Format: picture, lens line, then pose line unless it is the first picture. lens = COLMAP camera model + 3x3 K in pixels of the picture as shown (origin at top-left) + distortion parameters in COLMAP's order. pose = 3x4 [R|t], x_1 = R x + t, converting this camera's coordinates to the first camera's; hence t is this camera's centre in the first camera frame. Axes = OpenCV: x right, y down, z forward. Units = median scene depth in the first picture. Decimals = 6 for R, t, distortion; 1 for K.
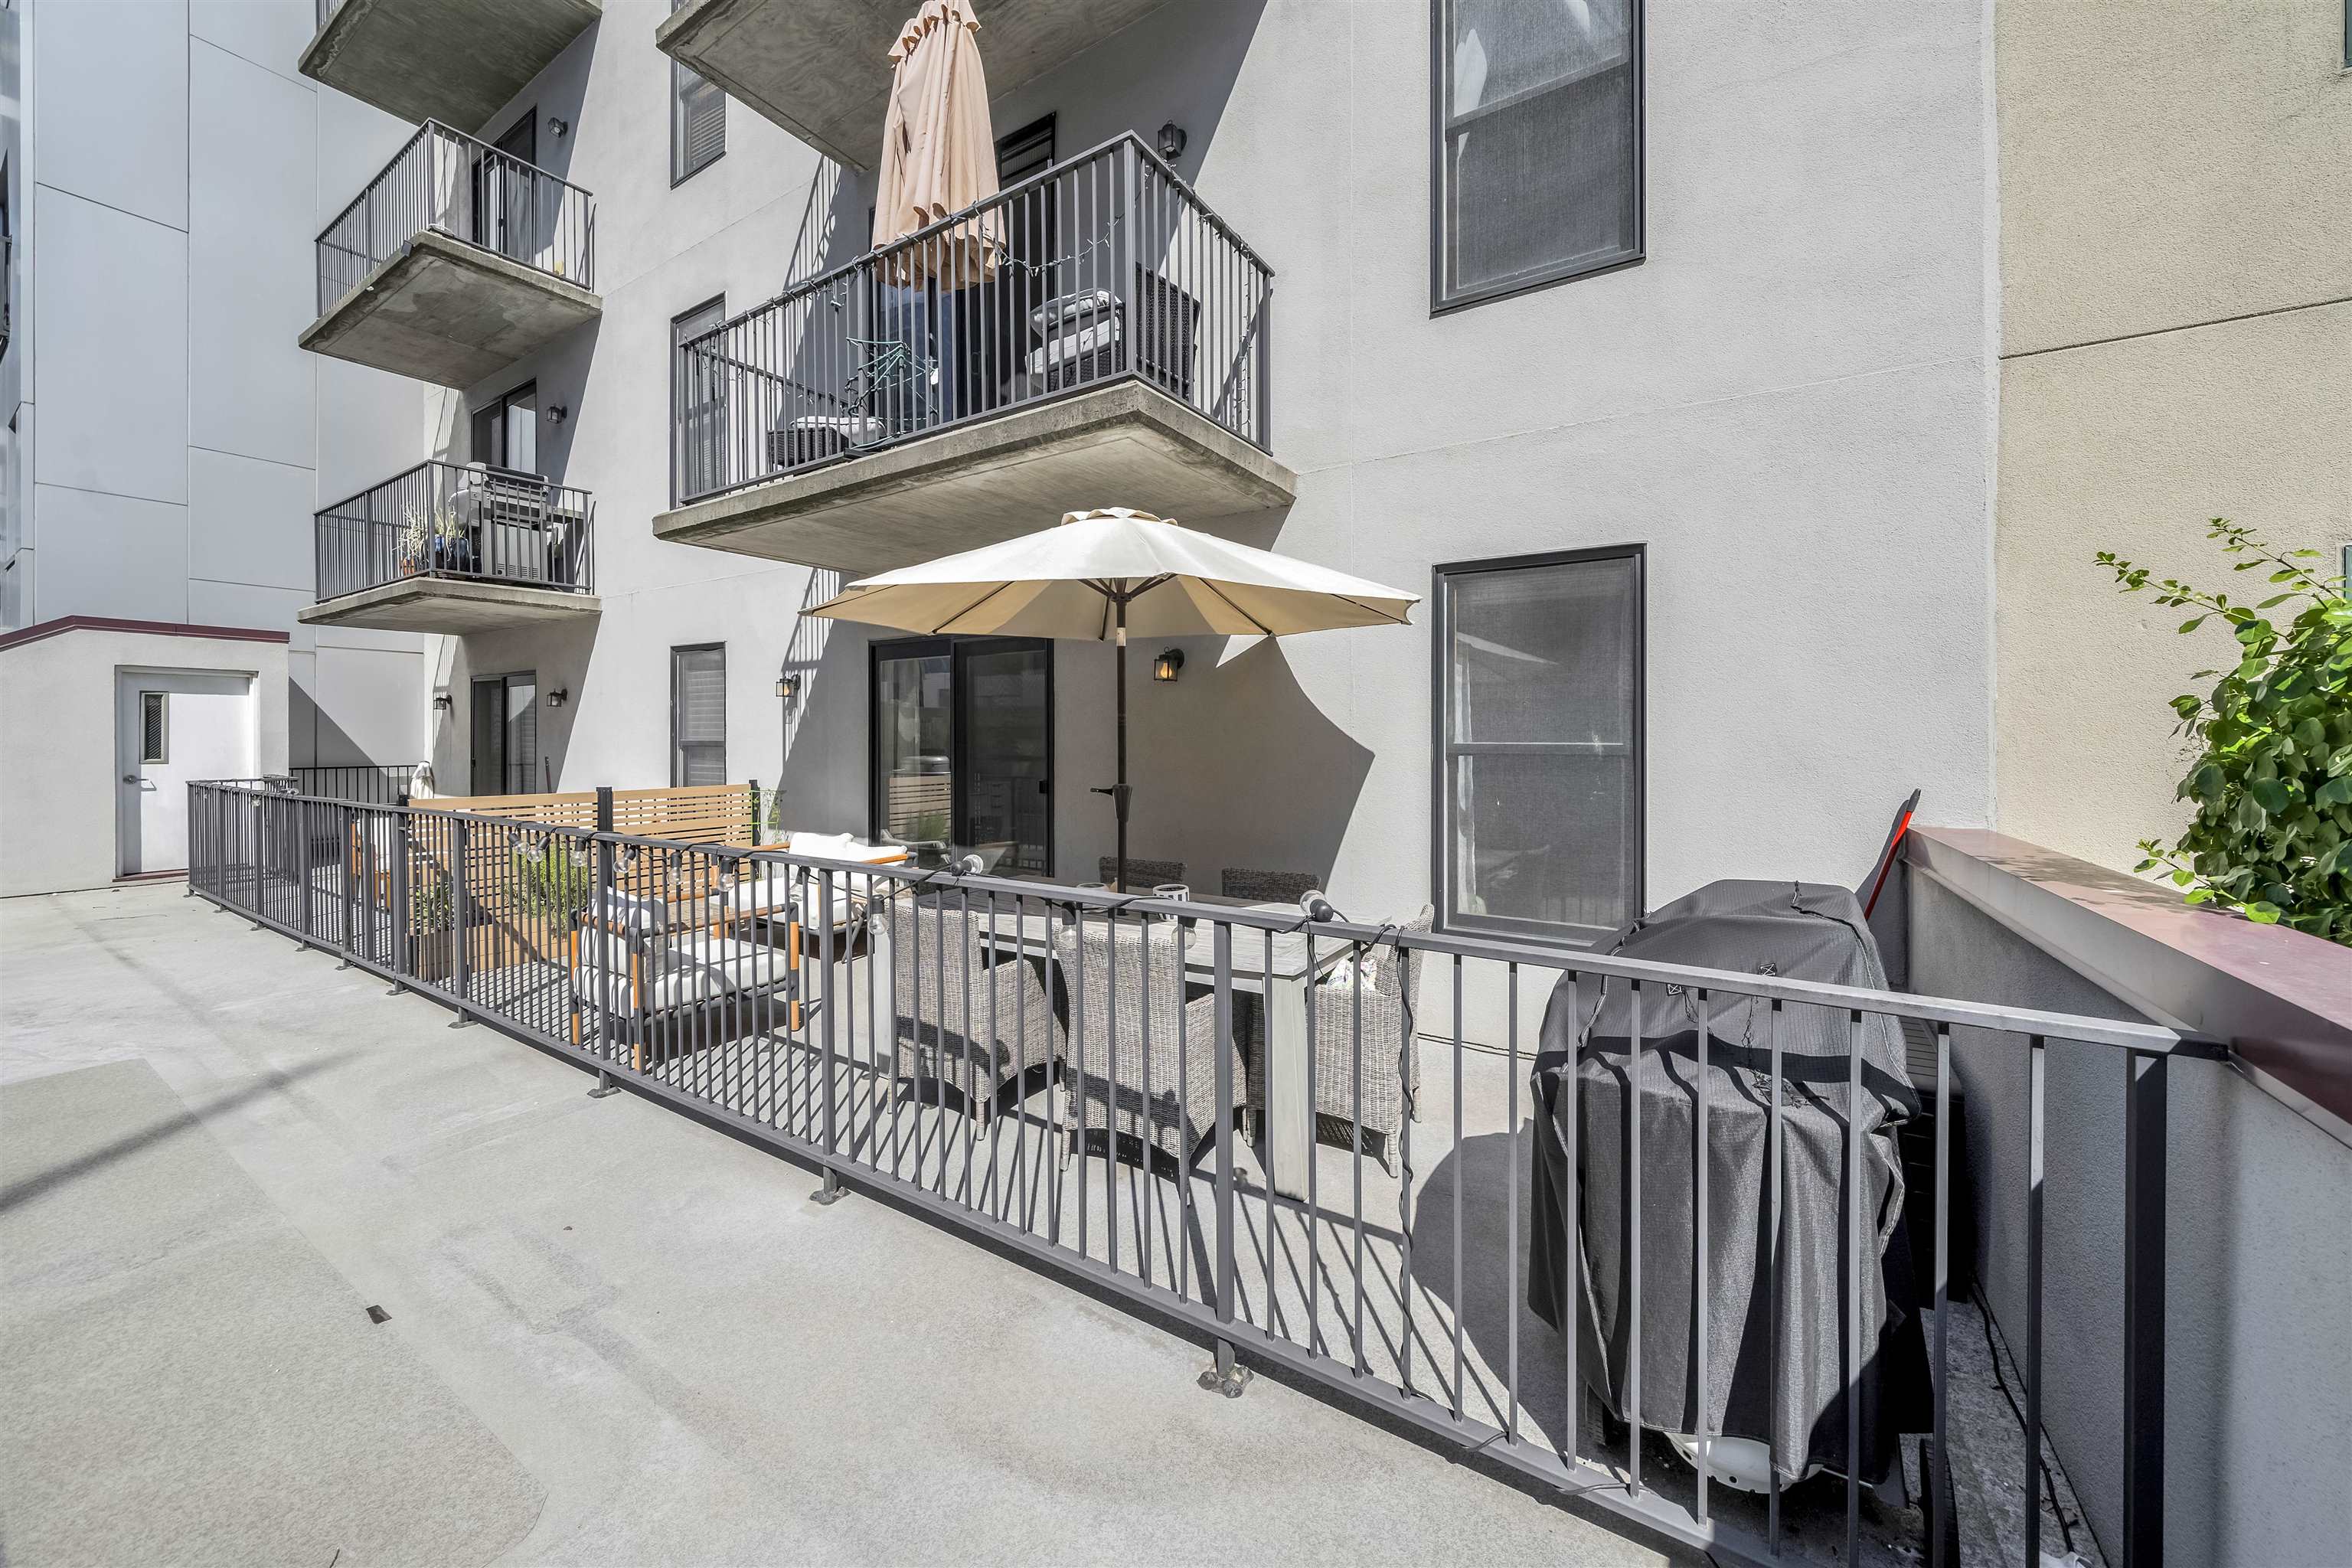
lens RADIAL K [[877.6, 0, 1174.0], [0, 877.6, 740.4], [0, 0, 1]] dist [0.000204, -0.000001]
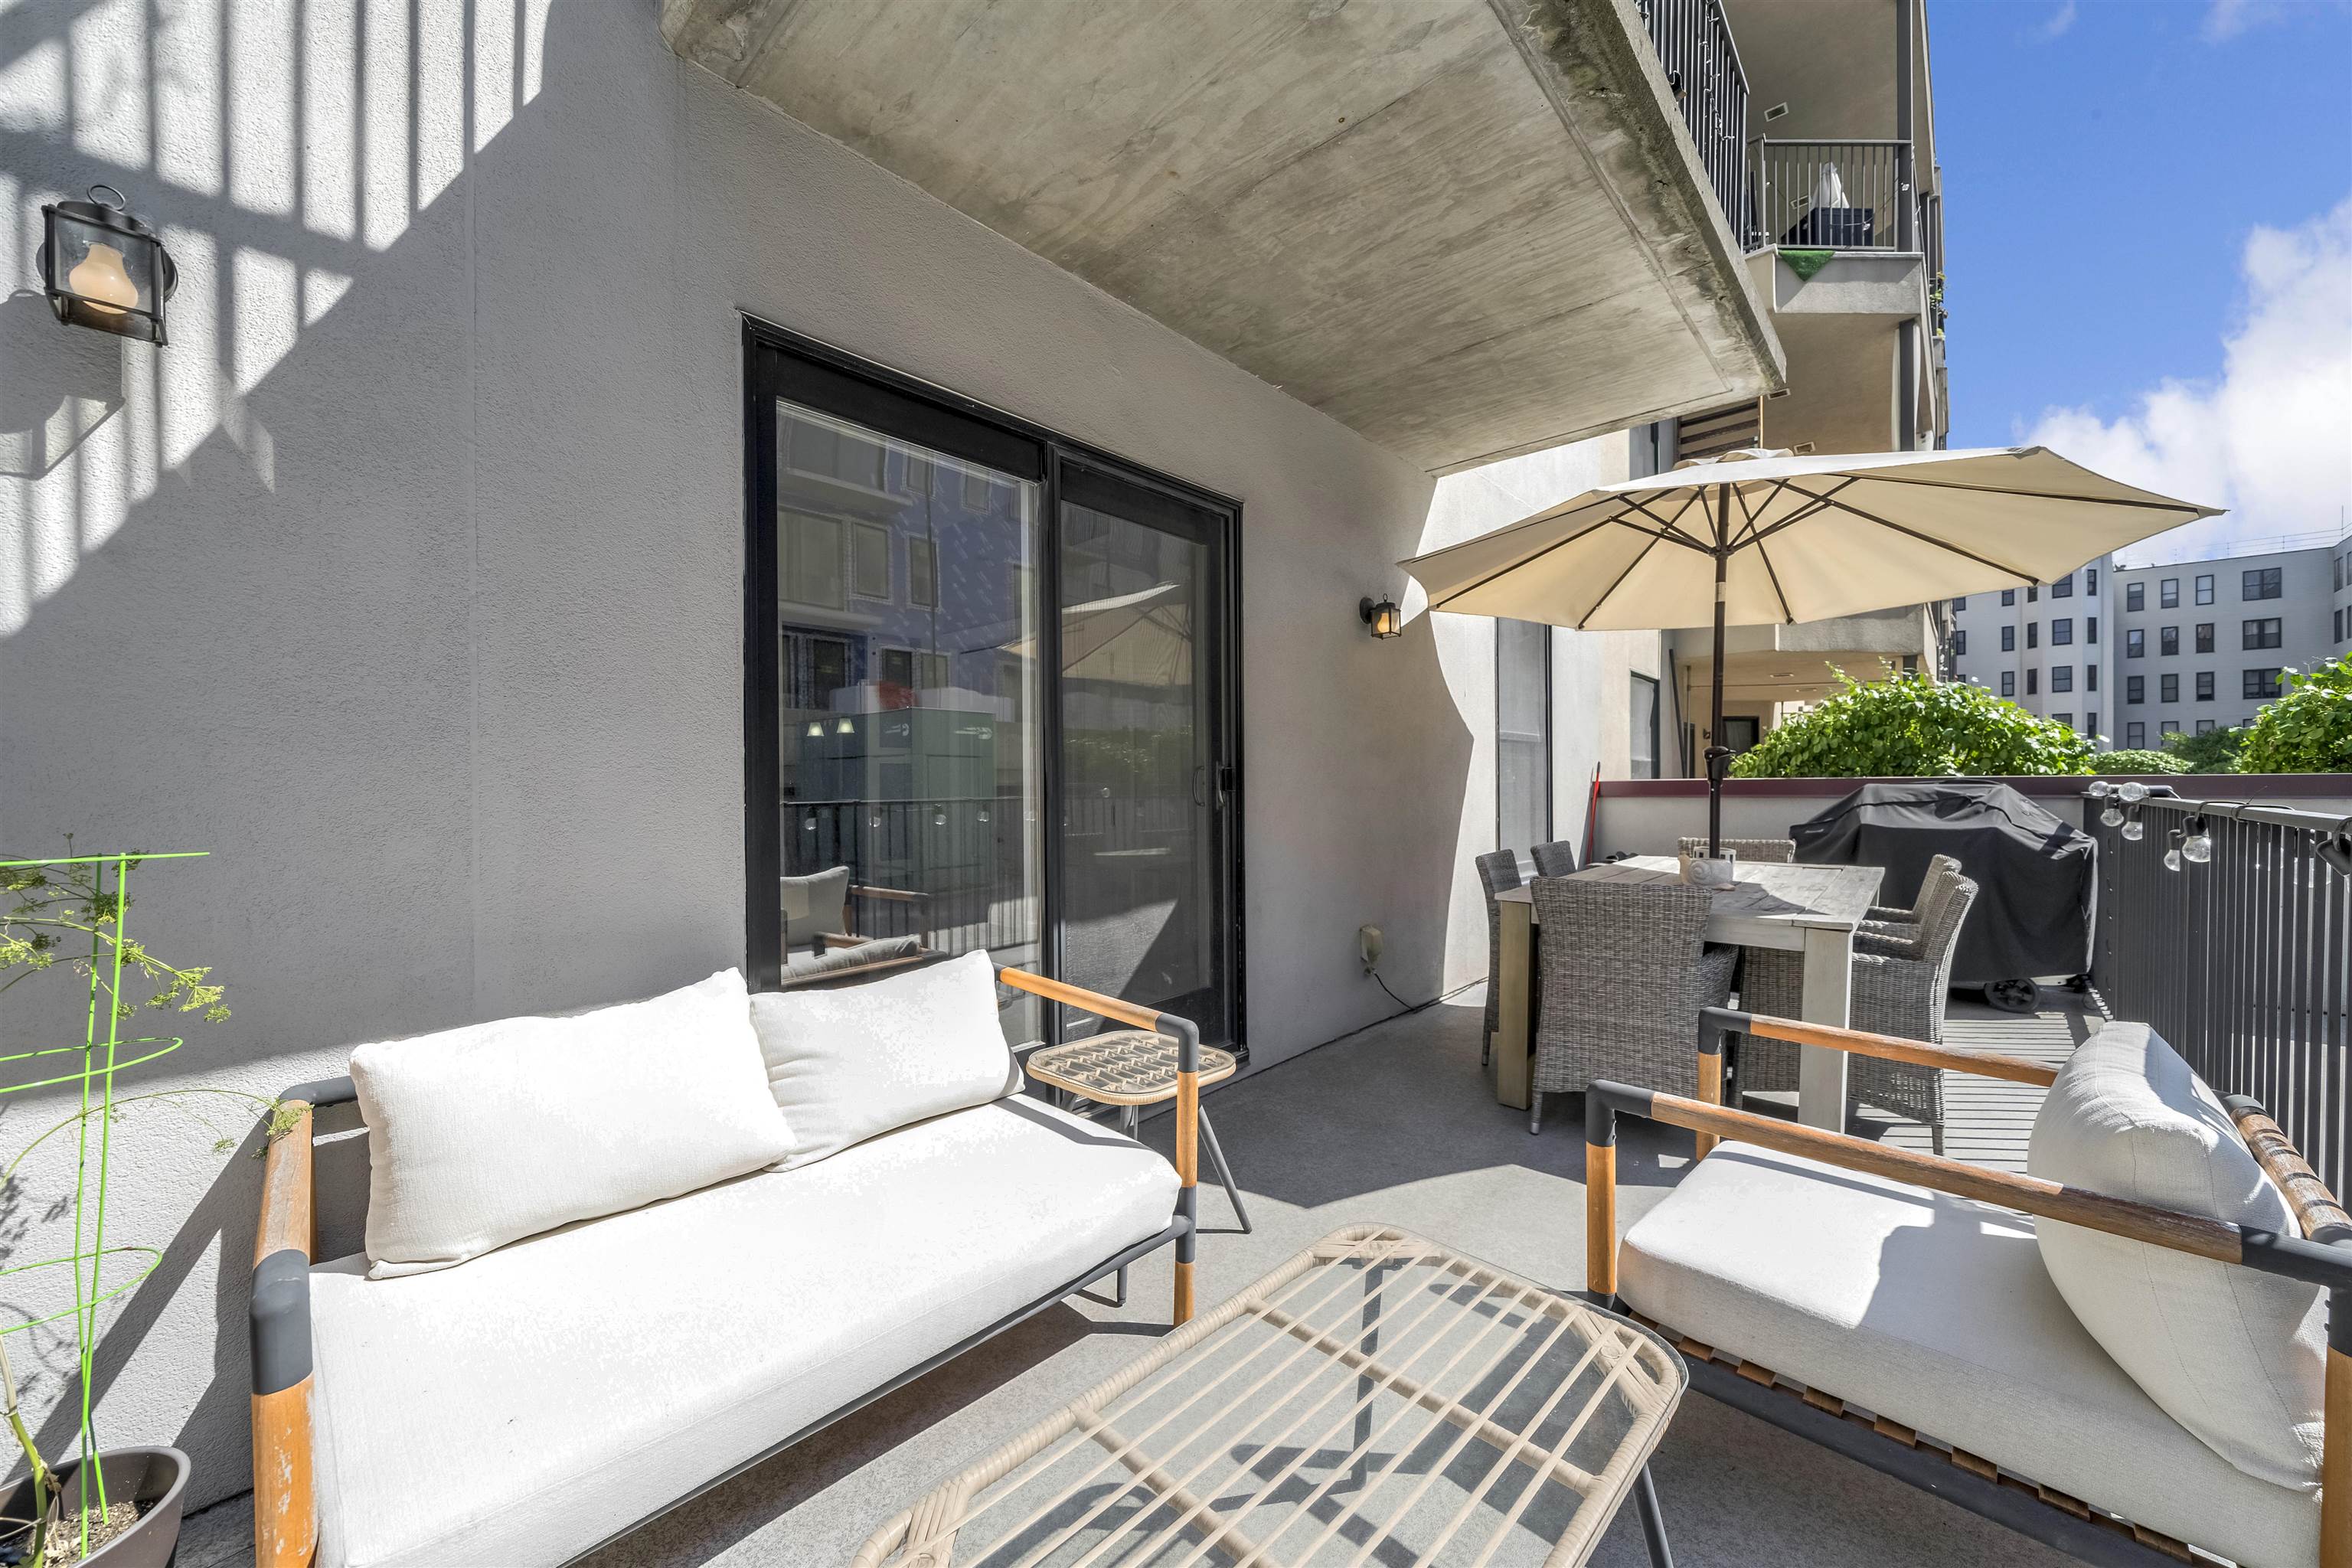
lens RADIAL K [[843.7, 0, 1175.0], [0, 843.7, 780.0], [0, 0, 1]] dist [0.001919, 0.000243]
pose [[0.169754, -0.000277, 0.985486, -0.578867], [0.008823, 0.999960, -0.001239, 0.045048], [-0.985447, 0.008906, 0.169750, 0.775952]]
